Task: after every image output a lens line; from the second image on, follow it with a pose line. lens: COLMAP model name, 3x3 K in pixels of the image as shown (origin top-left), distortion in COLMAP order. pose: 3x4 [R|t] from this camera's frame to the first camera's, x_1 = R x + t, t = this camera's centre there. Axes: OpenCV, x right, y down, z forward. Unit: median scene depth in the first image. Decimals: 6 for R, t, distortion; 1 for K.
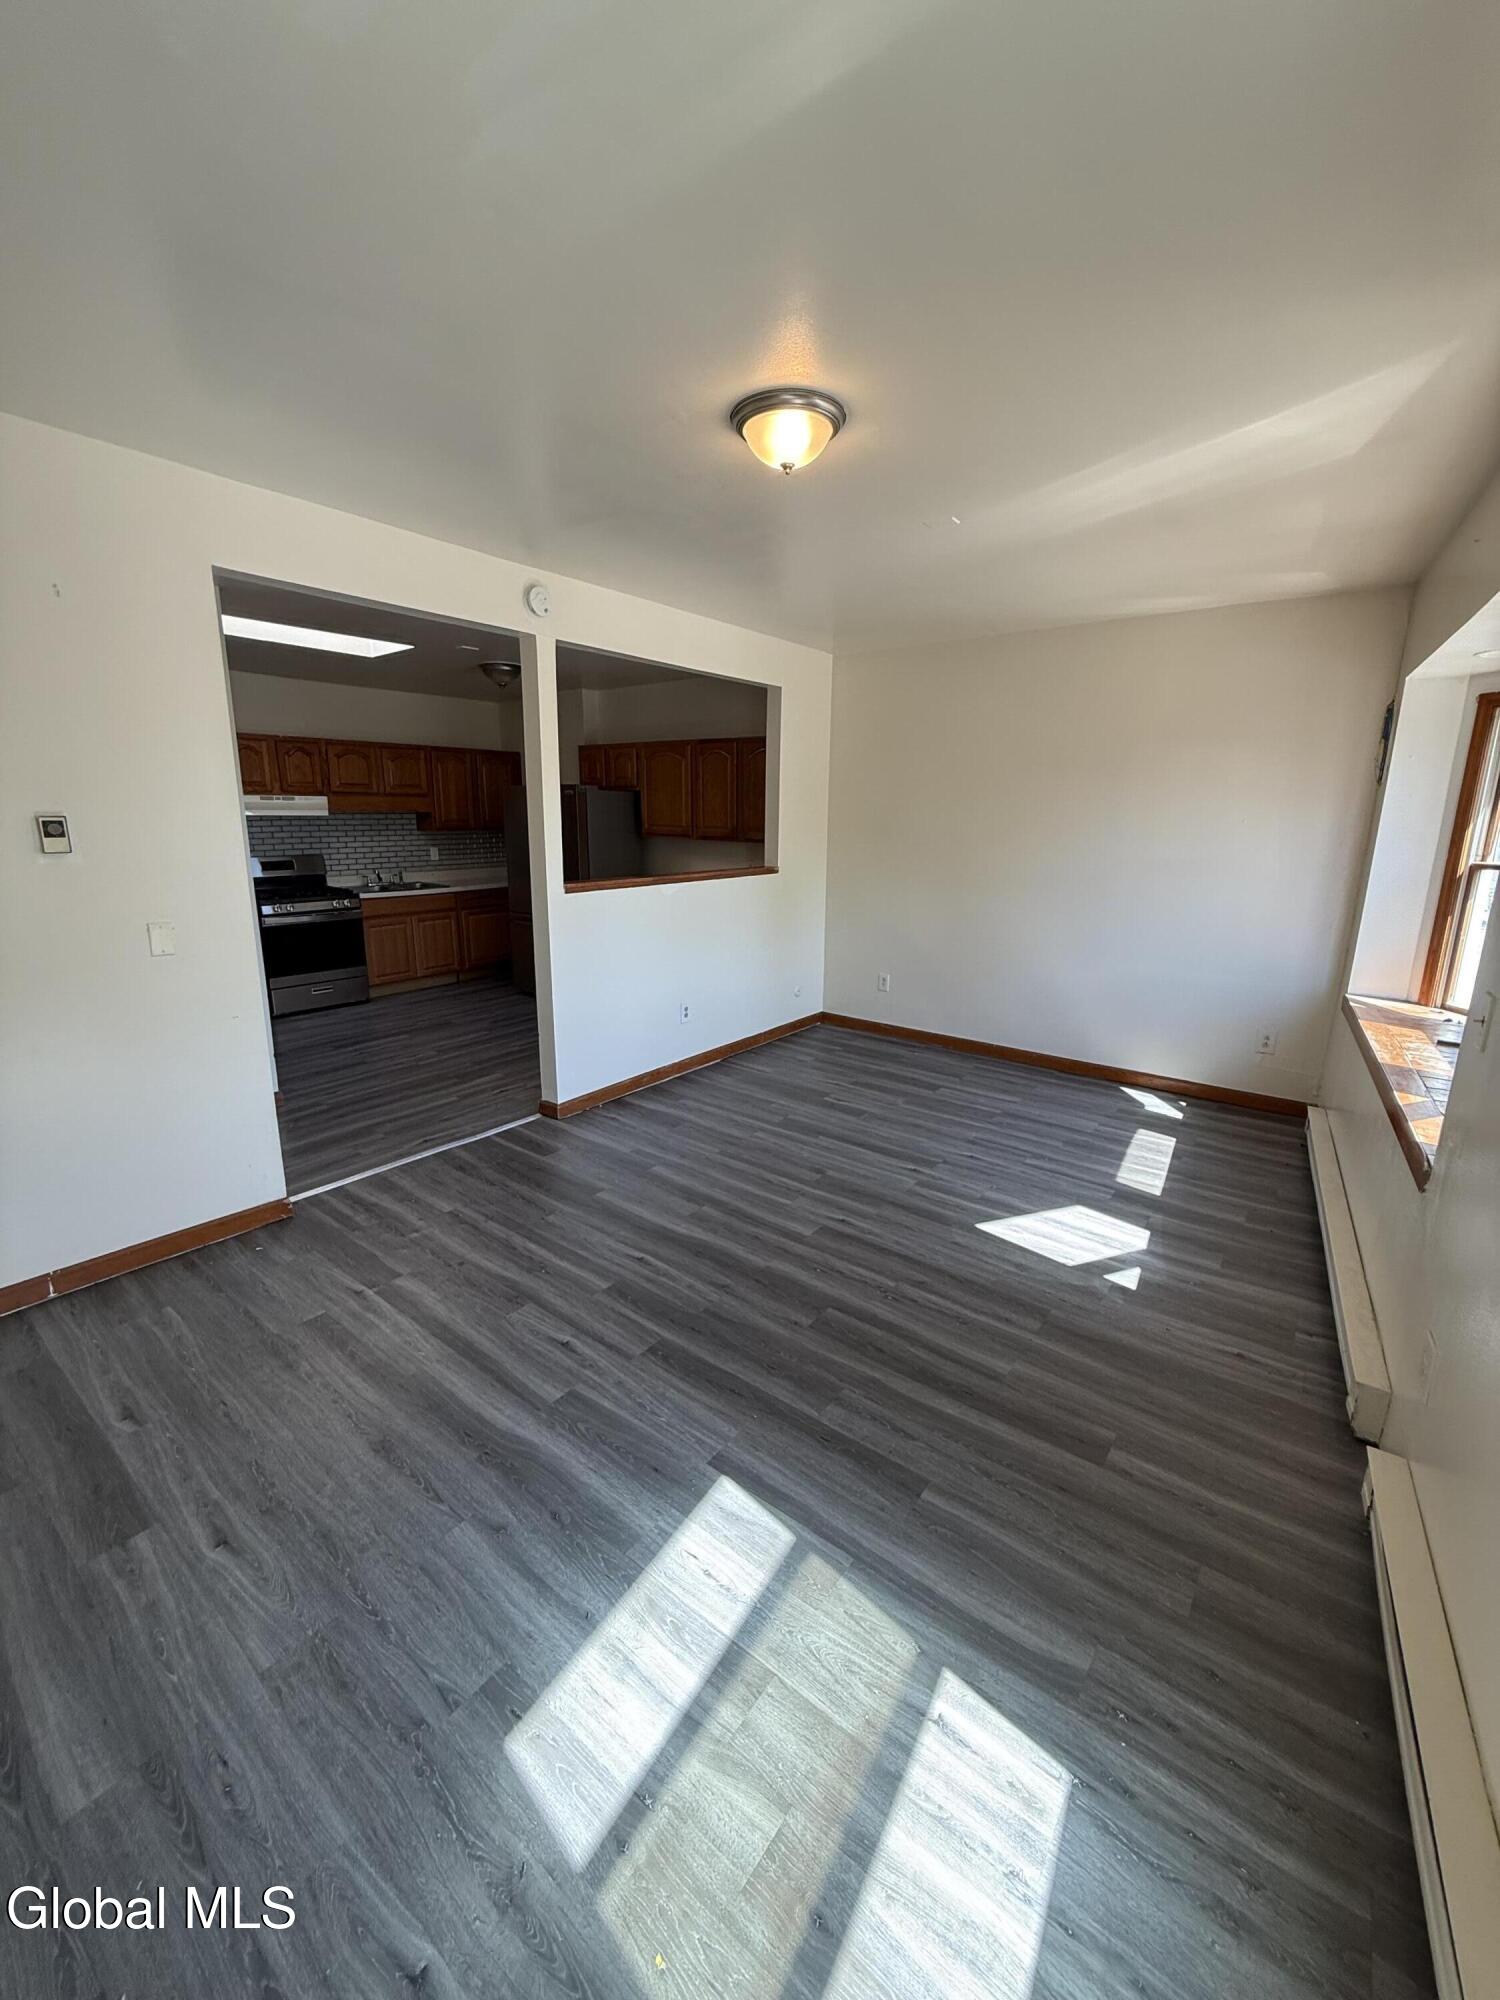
lens RADIAL K [[800.7, 0, 755.2], [0, 800.7, 995.2], [0, 0, 1]] dist [-0.000548, 0.000187]
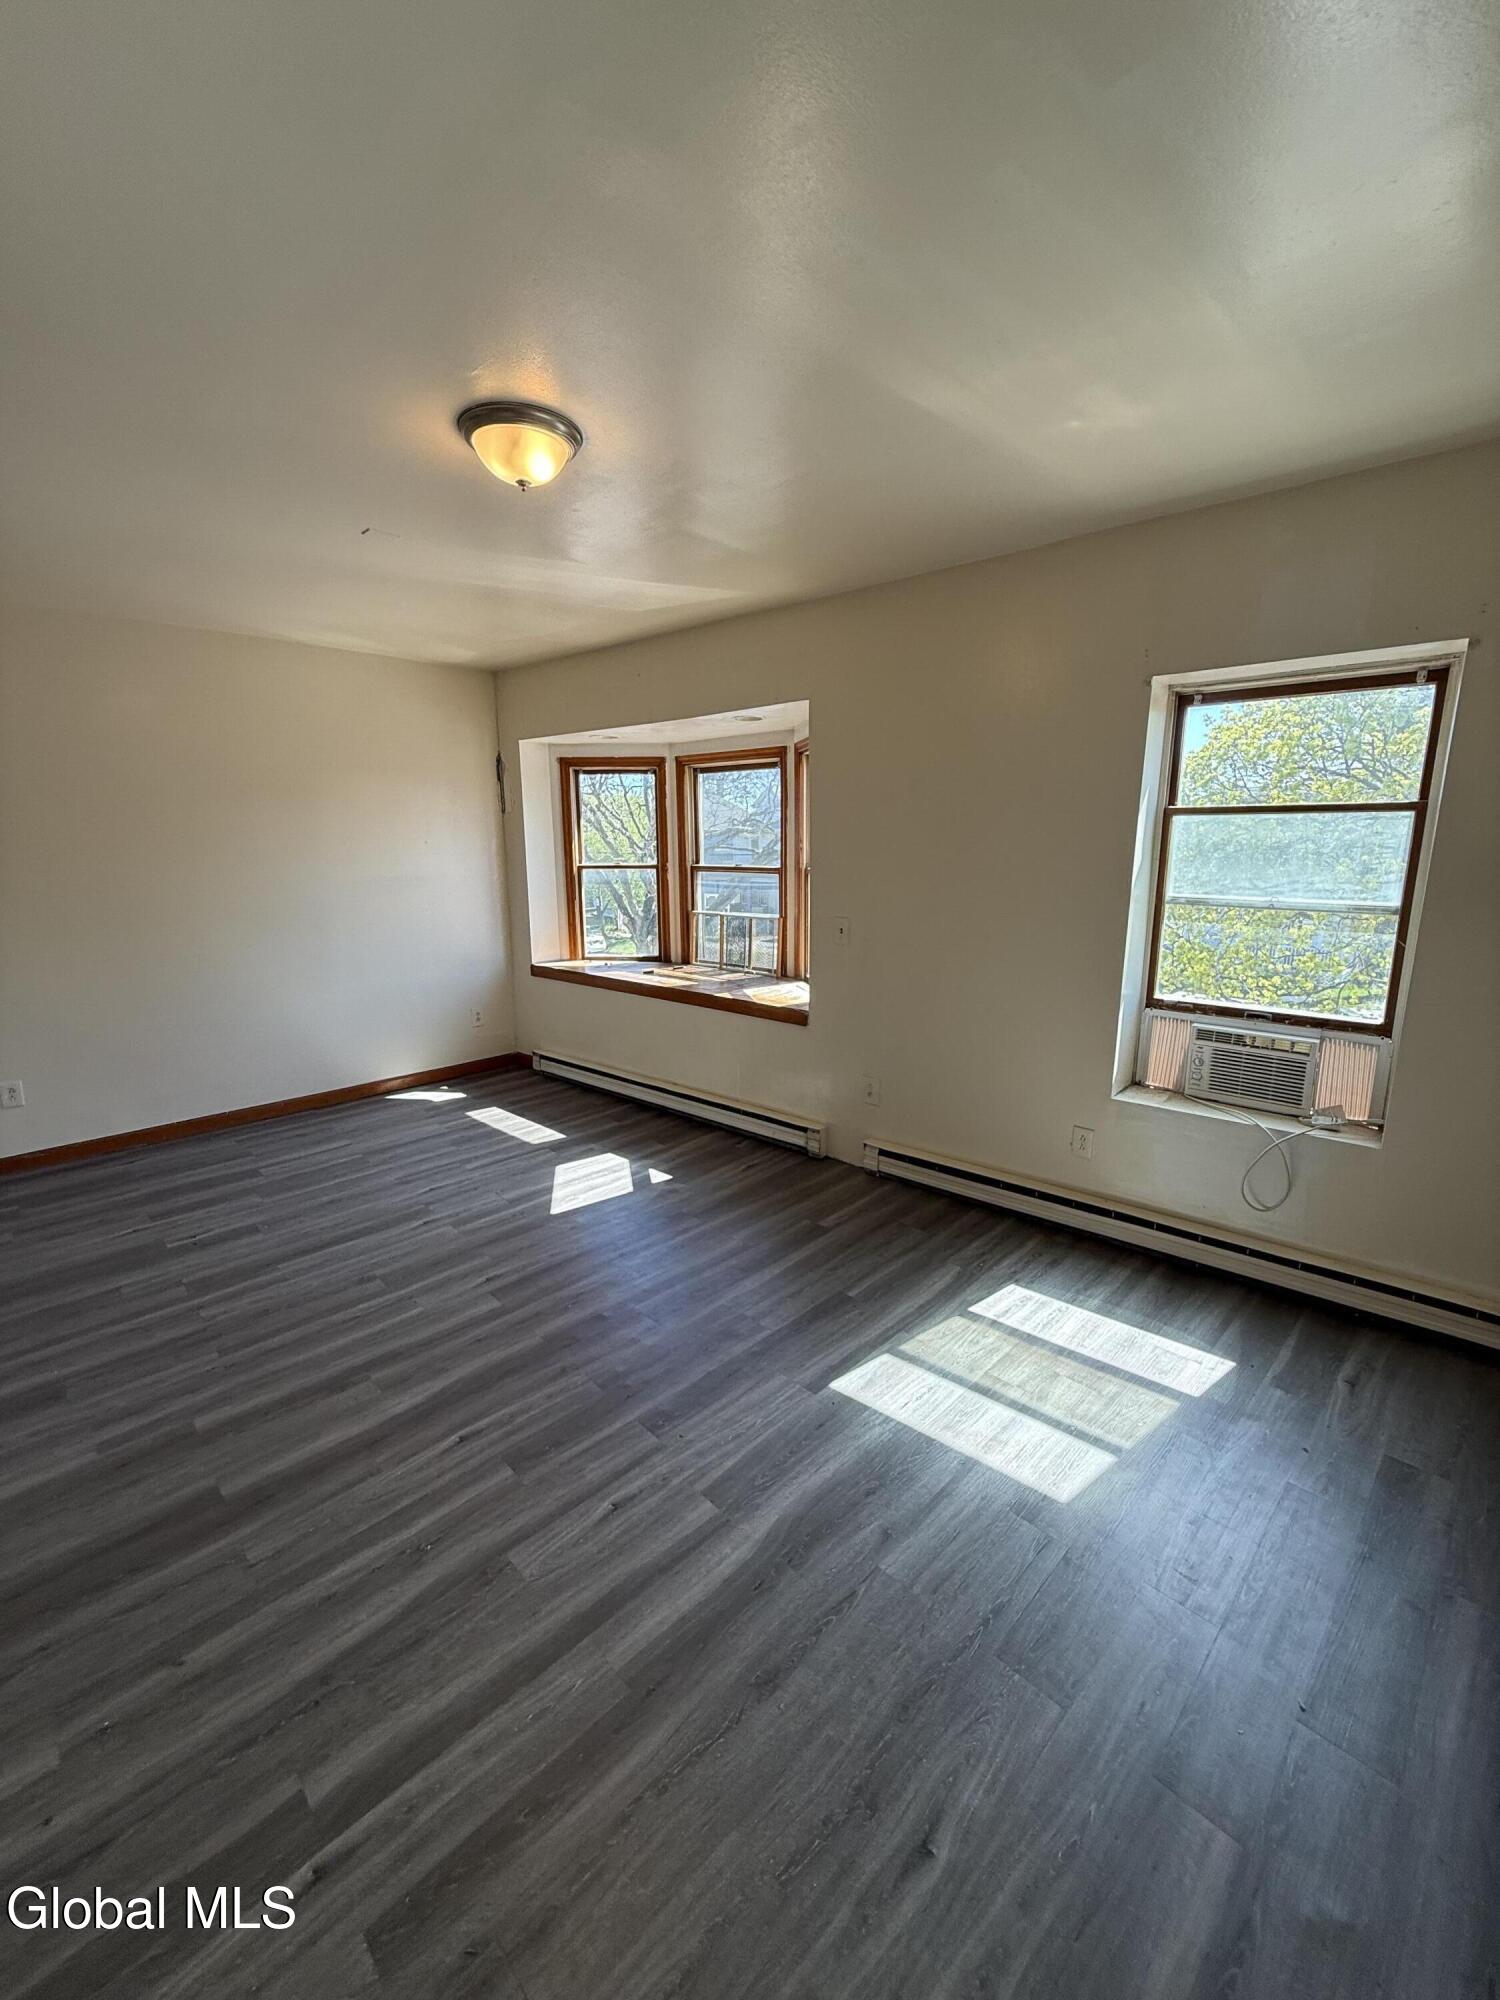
lens RADIAL K [[800.7, 0, 742.6], [0, 800.7, 1005.8], [0, 0, 1]] dist [-0.000548, 0.000187]
pose [[0.143316, -0.219250, 0.965085, -0.830923], [0.228121, 0.956212, 0.183358, -0.153652], [-0.963027, 0.193878, 0.187056, 0.591110]]
